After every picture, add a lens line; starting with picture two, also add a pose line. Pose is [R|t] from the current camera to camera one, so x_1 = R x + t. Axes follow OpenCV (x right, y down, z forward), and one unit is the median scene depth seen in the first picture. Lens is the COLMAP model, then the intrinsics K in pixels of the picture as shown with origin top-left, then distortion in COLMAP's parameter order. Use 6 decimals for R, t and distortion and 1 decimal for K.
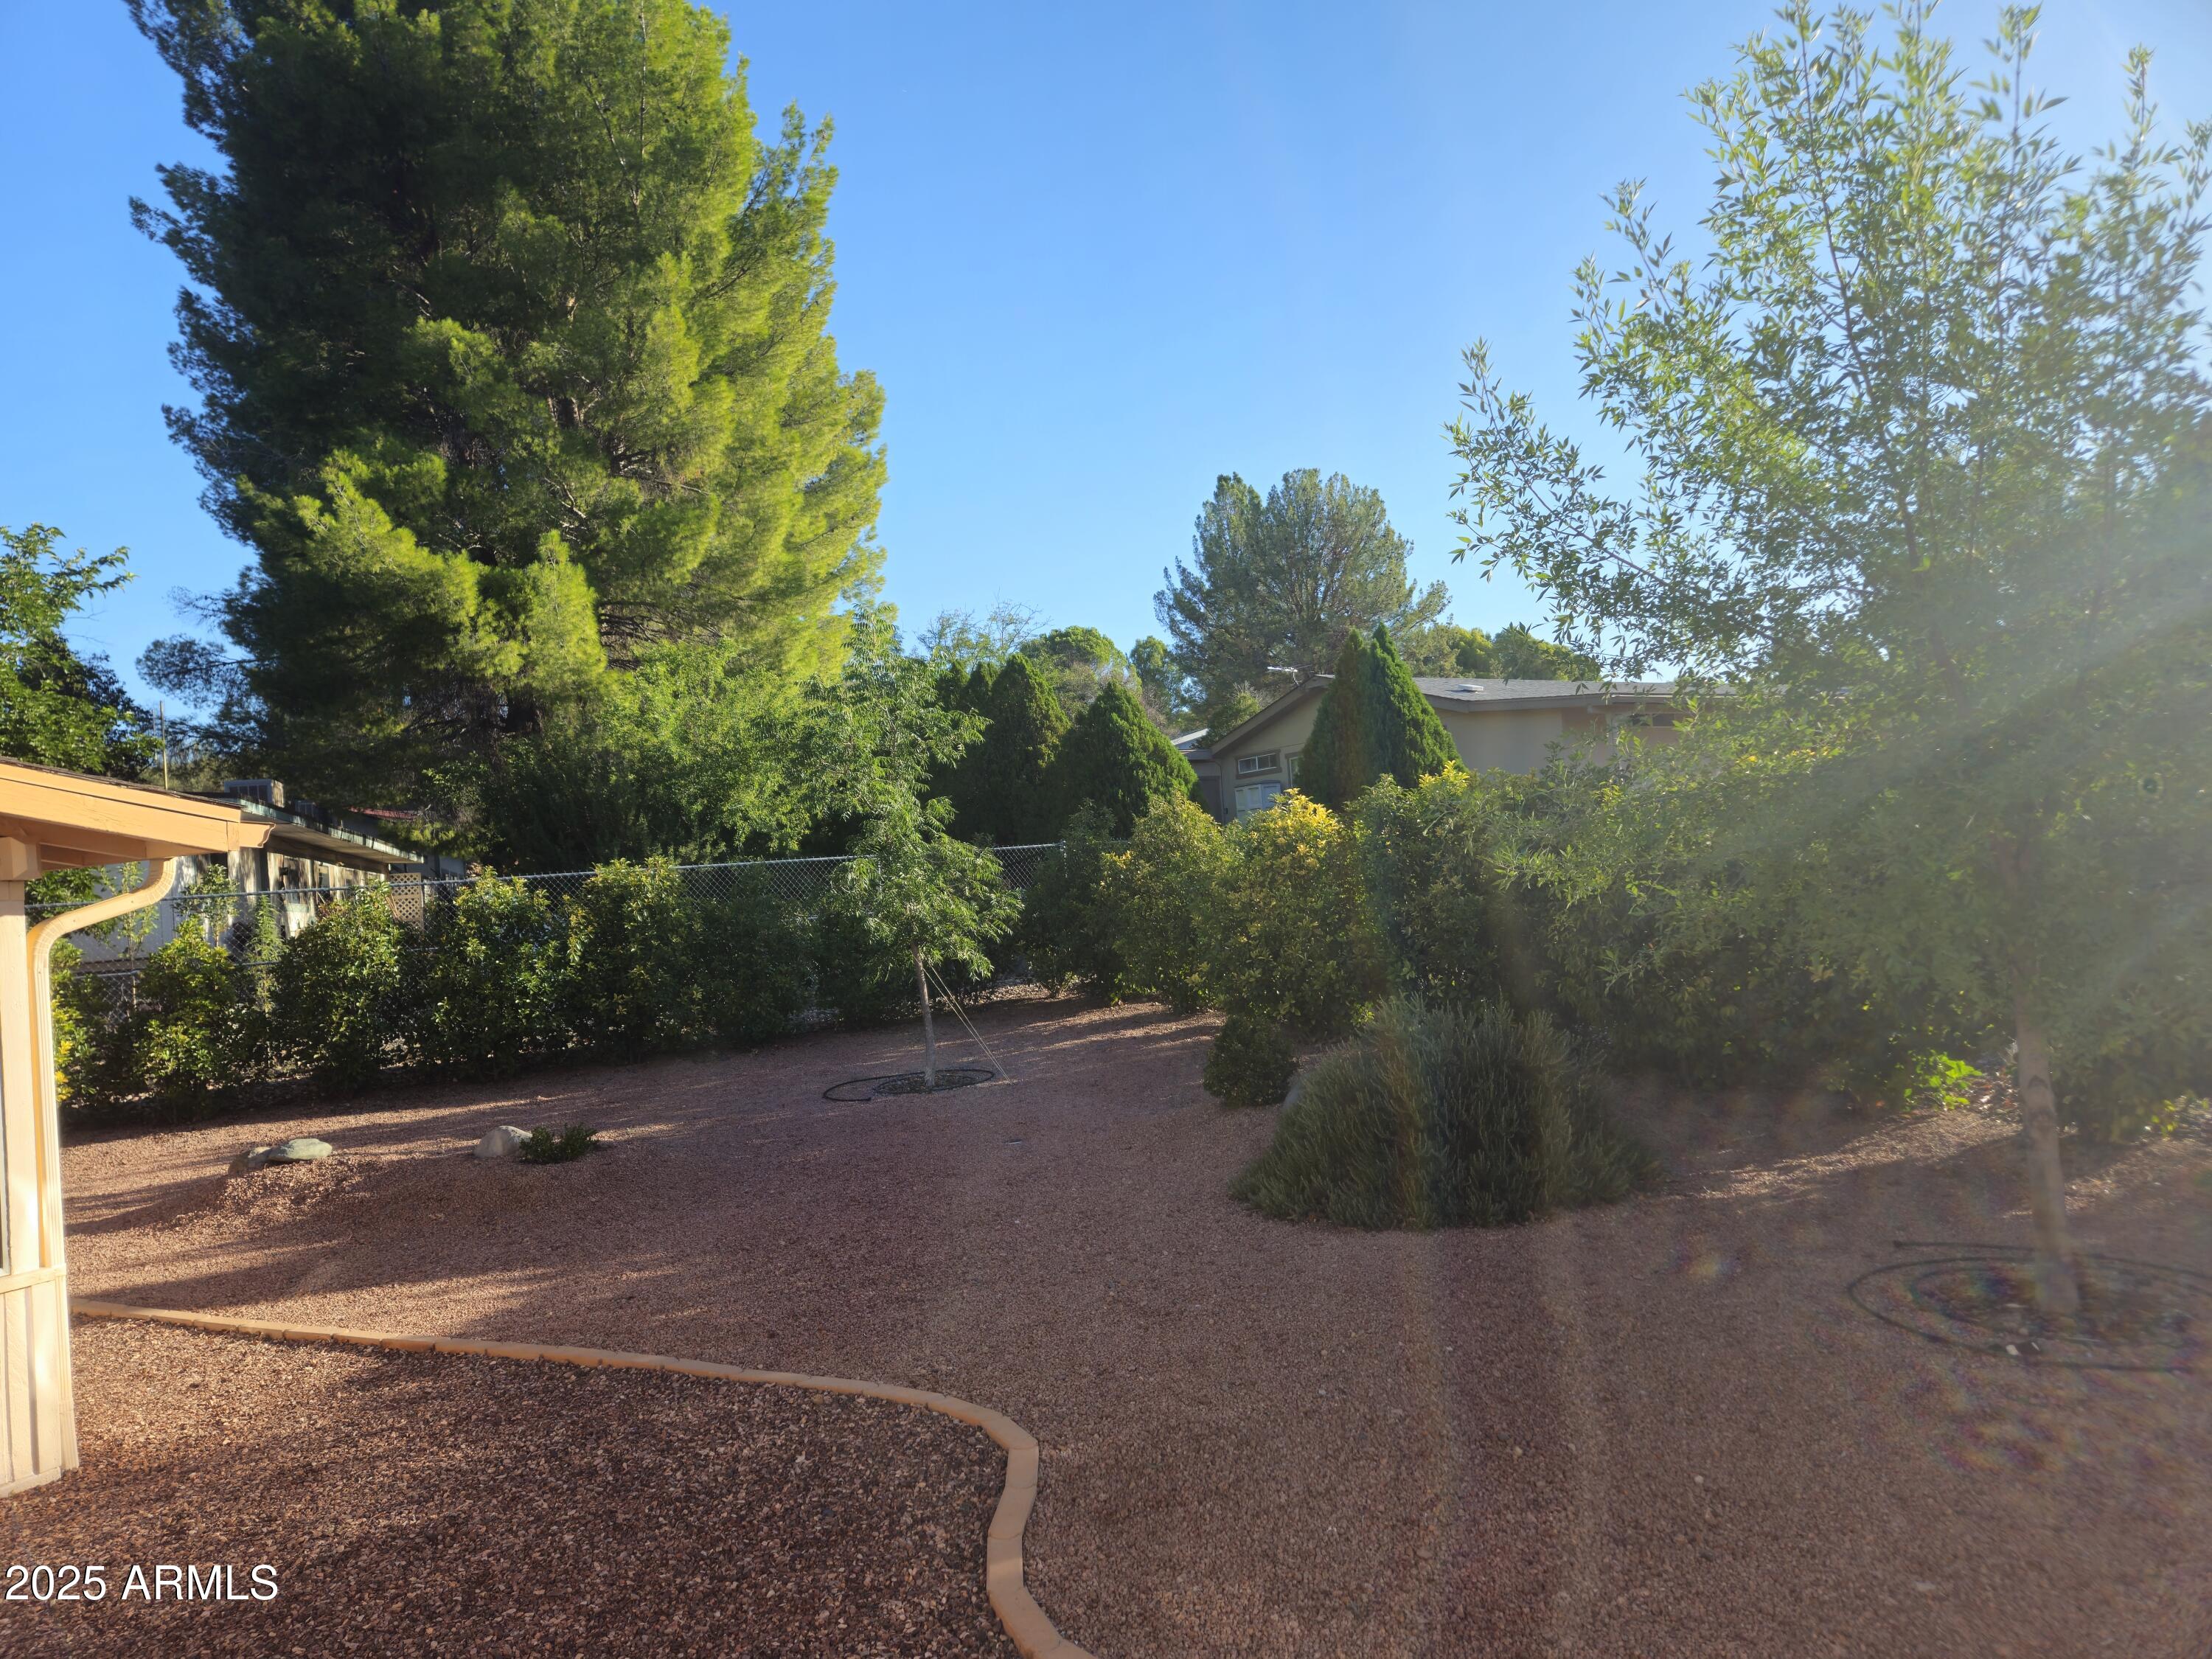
lens RADIAL K [[1470.0, 0, 1106.0], [0, 1470.0, 829.5], [0, 0, 1]] dist [0.042934, -0.001952]
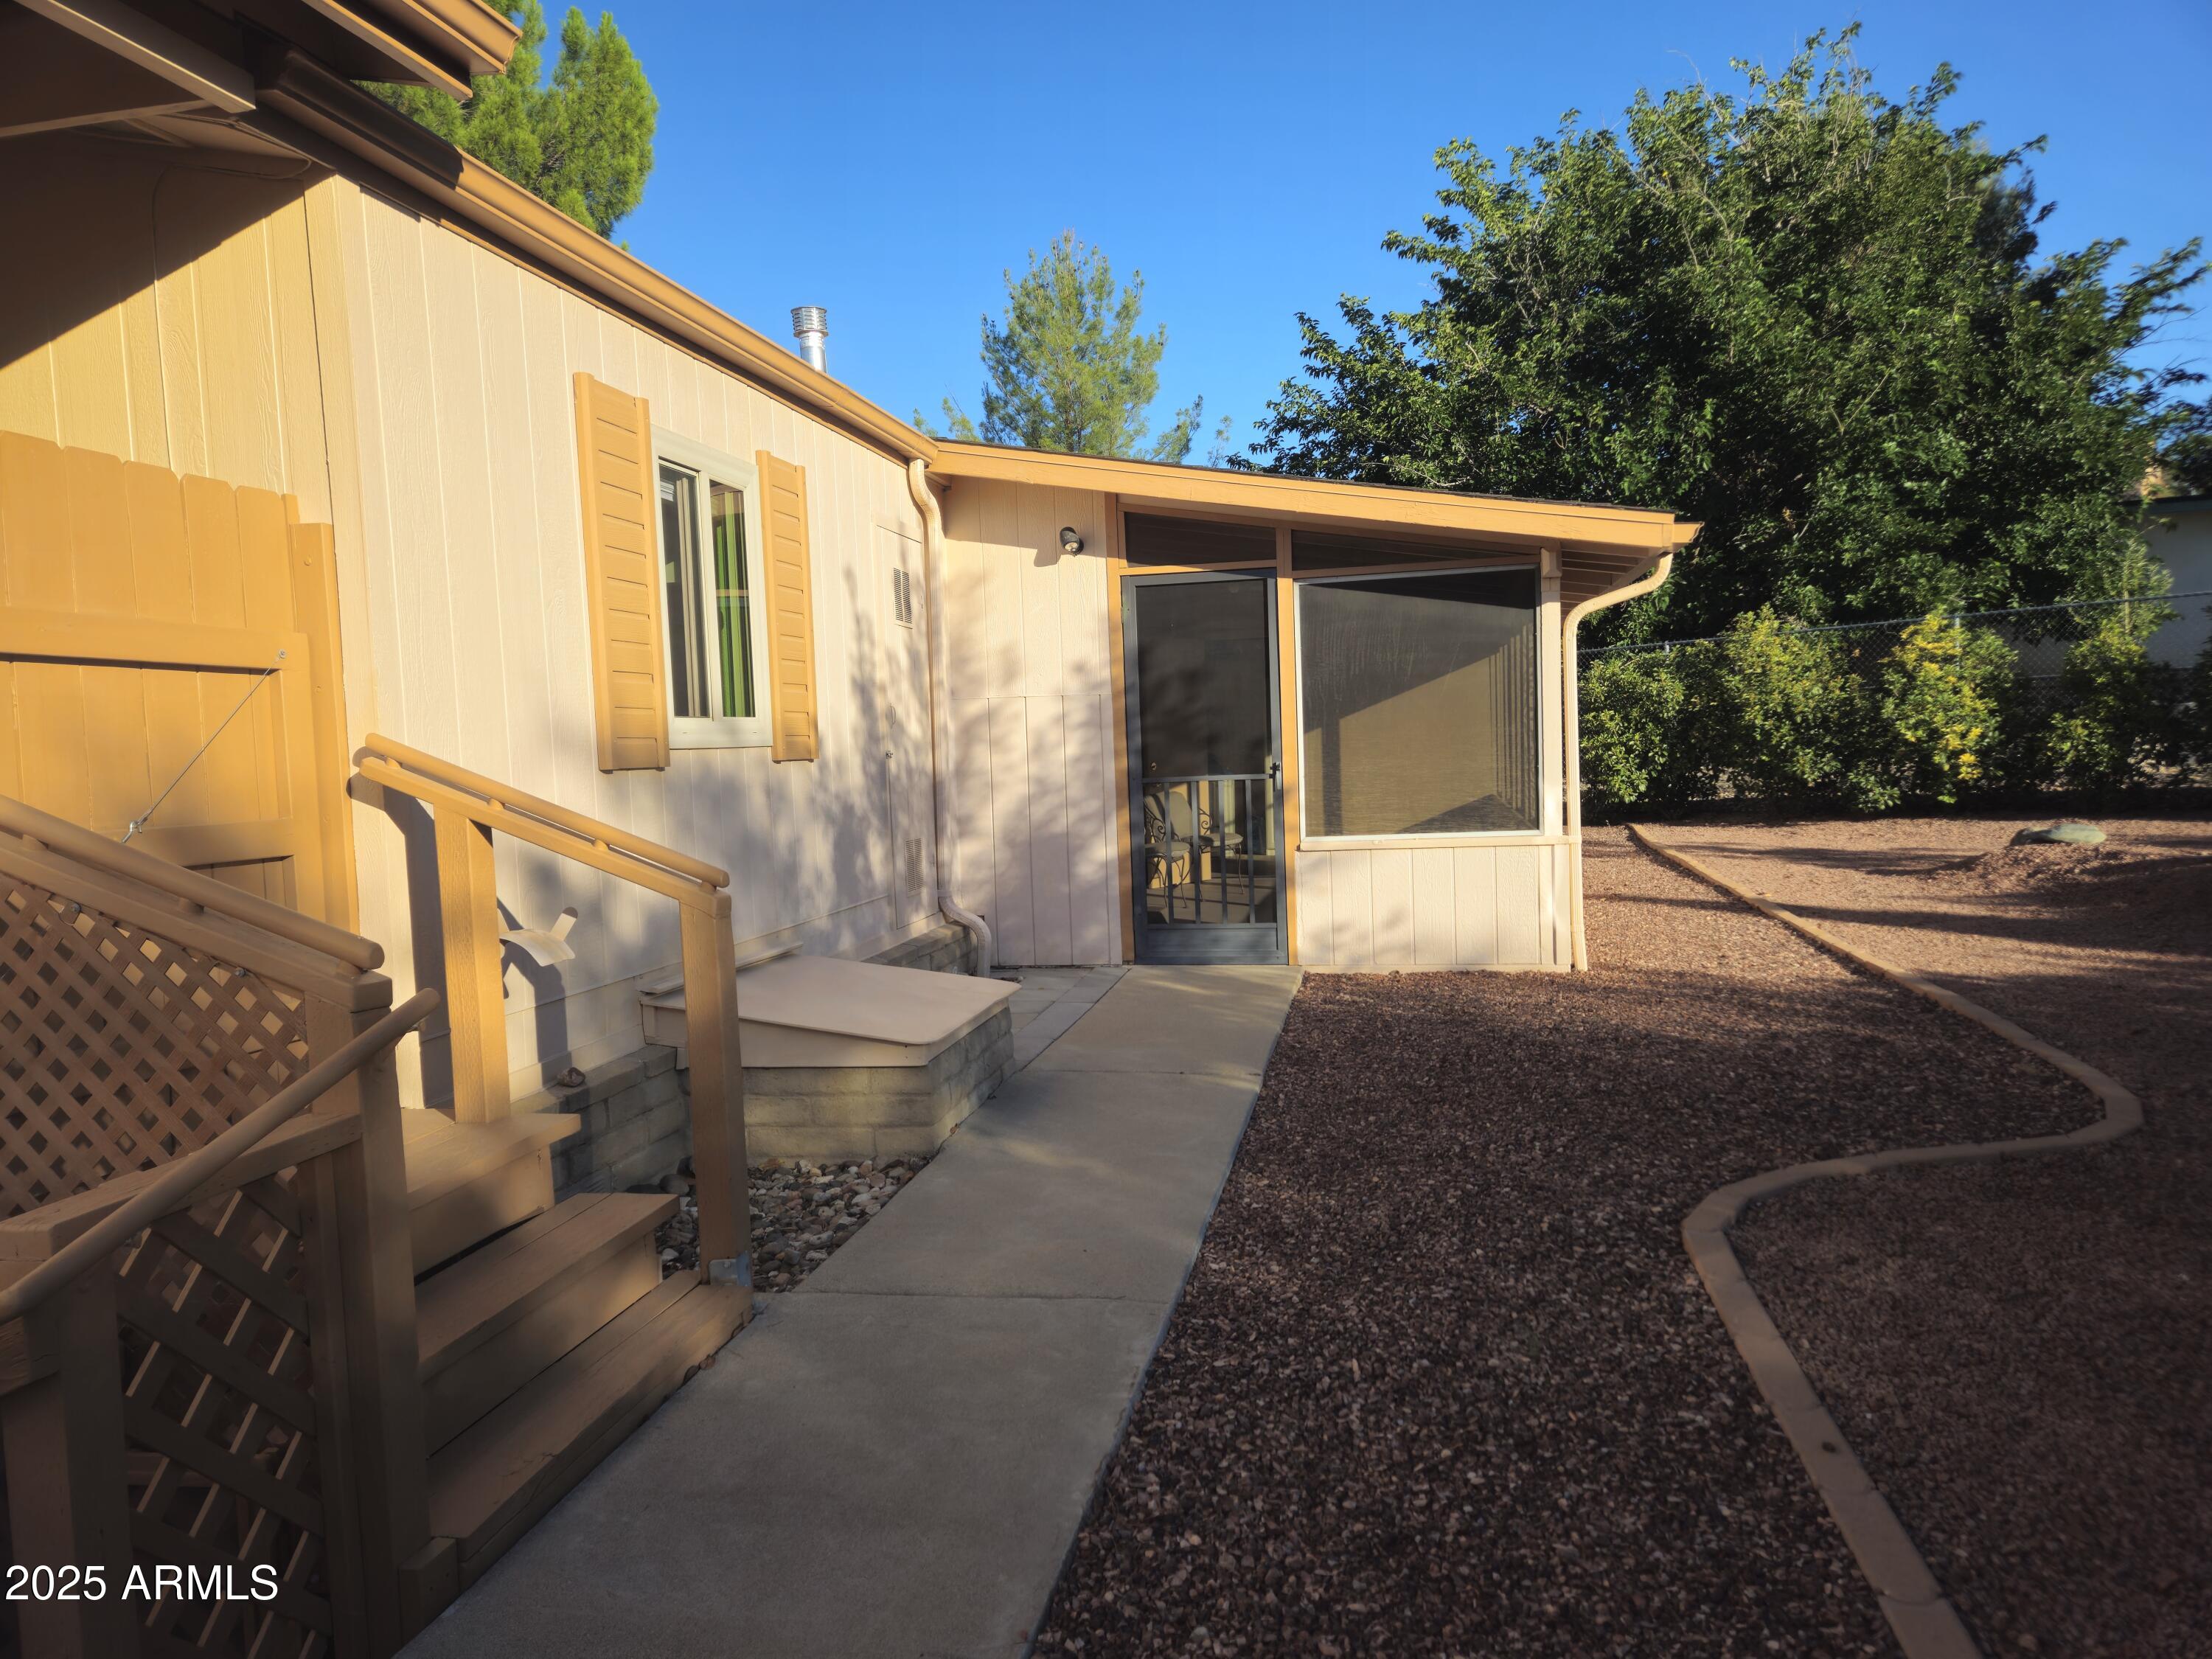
lens RADIAL K [[1470.0, 0, 1106.0], [0, 1470.0, 829.5], [0, 0, 1]] dist [0.042934, -0.001952]
pose [[0.245979, 0.112459, -0.962729, 0.242737], [0.065572, 0.989040, 0.132287, 0.023255], [0.967055, -0.095668, 0.235909, 0.078314]]
